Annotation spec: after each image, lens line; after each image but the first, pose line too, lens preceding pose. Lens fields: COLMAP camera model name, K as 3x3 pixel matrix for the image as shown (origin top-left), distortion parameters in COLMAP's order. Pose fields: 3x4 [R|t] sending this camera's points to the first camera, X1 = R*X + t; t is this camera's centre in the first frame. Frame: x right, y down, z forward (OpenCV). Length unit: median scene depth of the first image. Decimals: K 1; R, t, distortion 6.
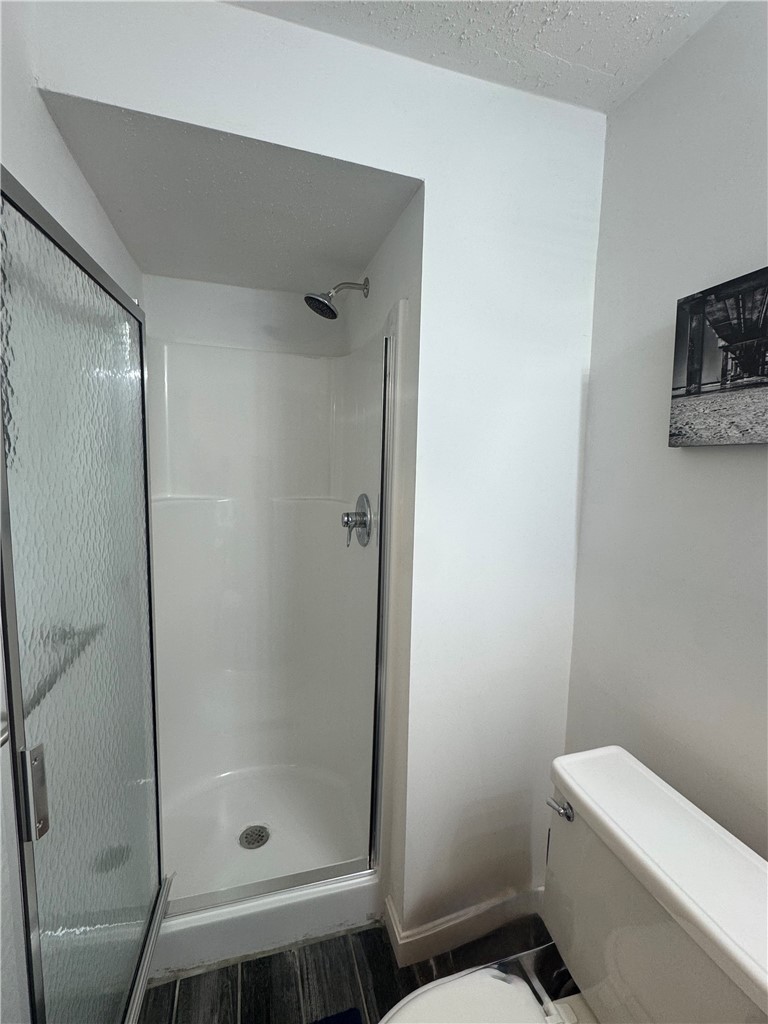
lens RADIAL K [[439.2, 0, 382.5], [0, 439.2, 510.3], [0, 0, 1]] dist [0.000285, 0.000074]
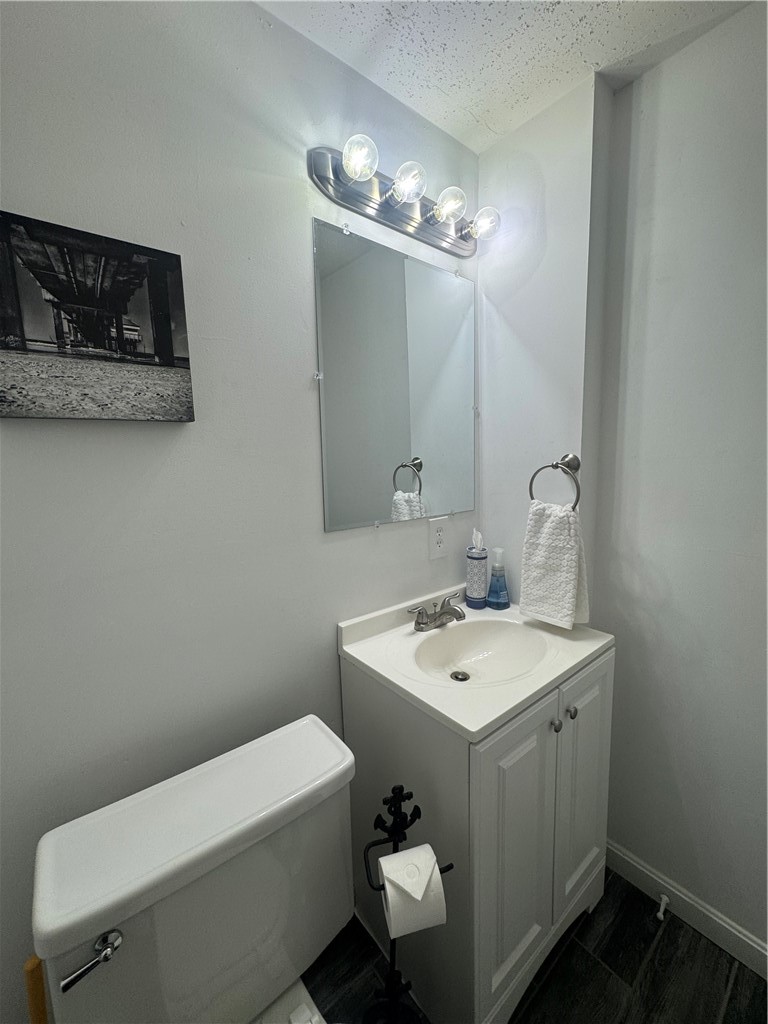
lens RADIAL K [[411.3, 0, 384.5], [0, 411.3, 509.6], [0, 0, 1]] dist [-0.002989, -0.000717]
pose [[-0.379116, -0.151999, 0.912780, -0.259006], [0.107528, 0.972498, 0.206604, -0.075295], [-0.919080, 0.176476, -0.352346, 0.766472]]
